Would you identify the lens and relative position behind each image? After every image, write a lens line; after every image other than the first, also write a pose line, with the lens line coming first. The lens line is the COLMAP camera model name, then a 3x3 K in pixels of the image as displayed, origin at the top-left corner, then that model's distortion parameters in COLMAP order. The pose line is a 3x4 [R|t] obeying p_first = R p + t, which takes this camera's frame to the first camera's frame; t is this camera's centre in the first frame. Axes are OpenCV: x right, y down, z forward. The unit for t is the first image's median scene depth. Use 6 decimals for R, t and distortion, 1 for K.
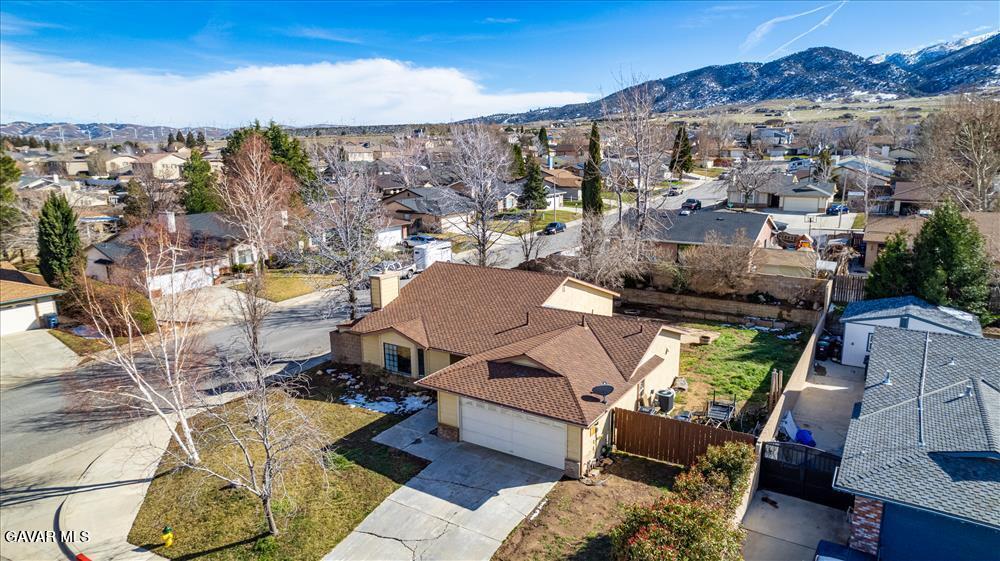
lens RADIAL K [[630.2, 0, 500.0], [0, 630.2, 280.5], [0, 0, 1]] dist [0.000592, 0.000069]
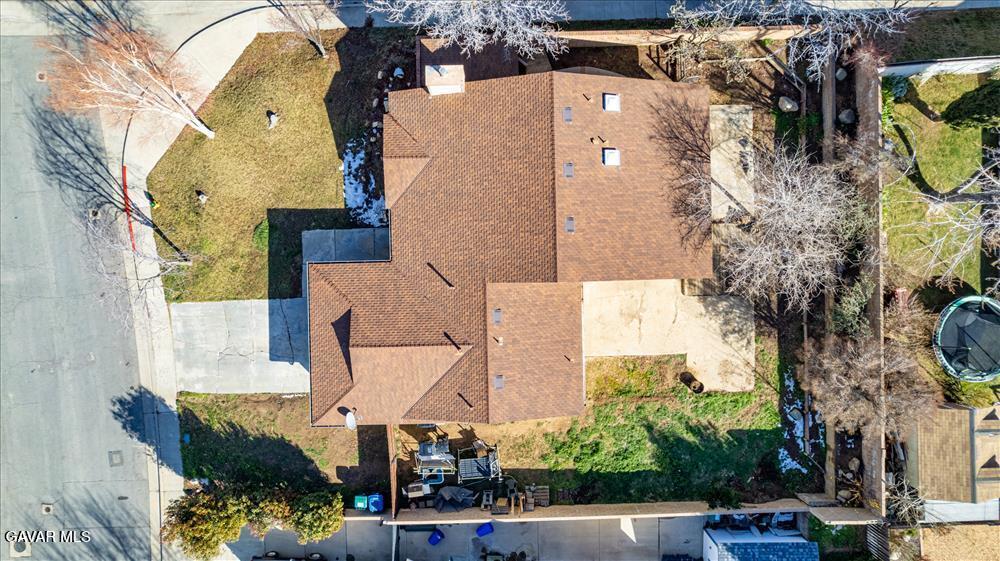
lens RADIAL K [[630.2, 0, 500.0], [0, 630.2, 280.5], [0, 0, 1]] dist [0.000592, 0.000069]
pose [[0.562377, 0.826768, 0.013672, 0.080077], [-0.174012, 0.102169, 0.979429, -1.096736], [0.808364, -0.553187, 0.201324, 1.106393]]
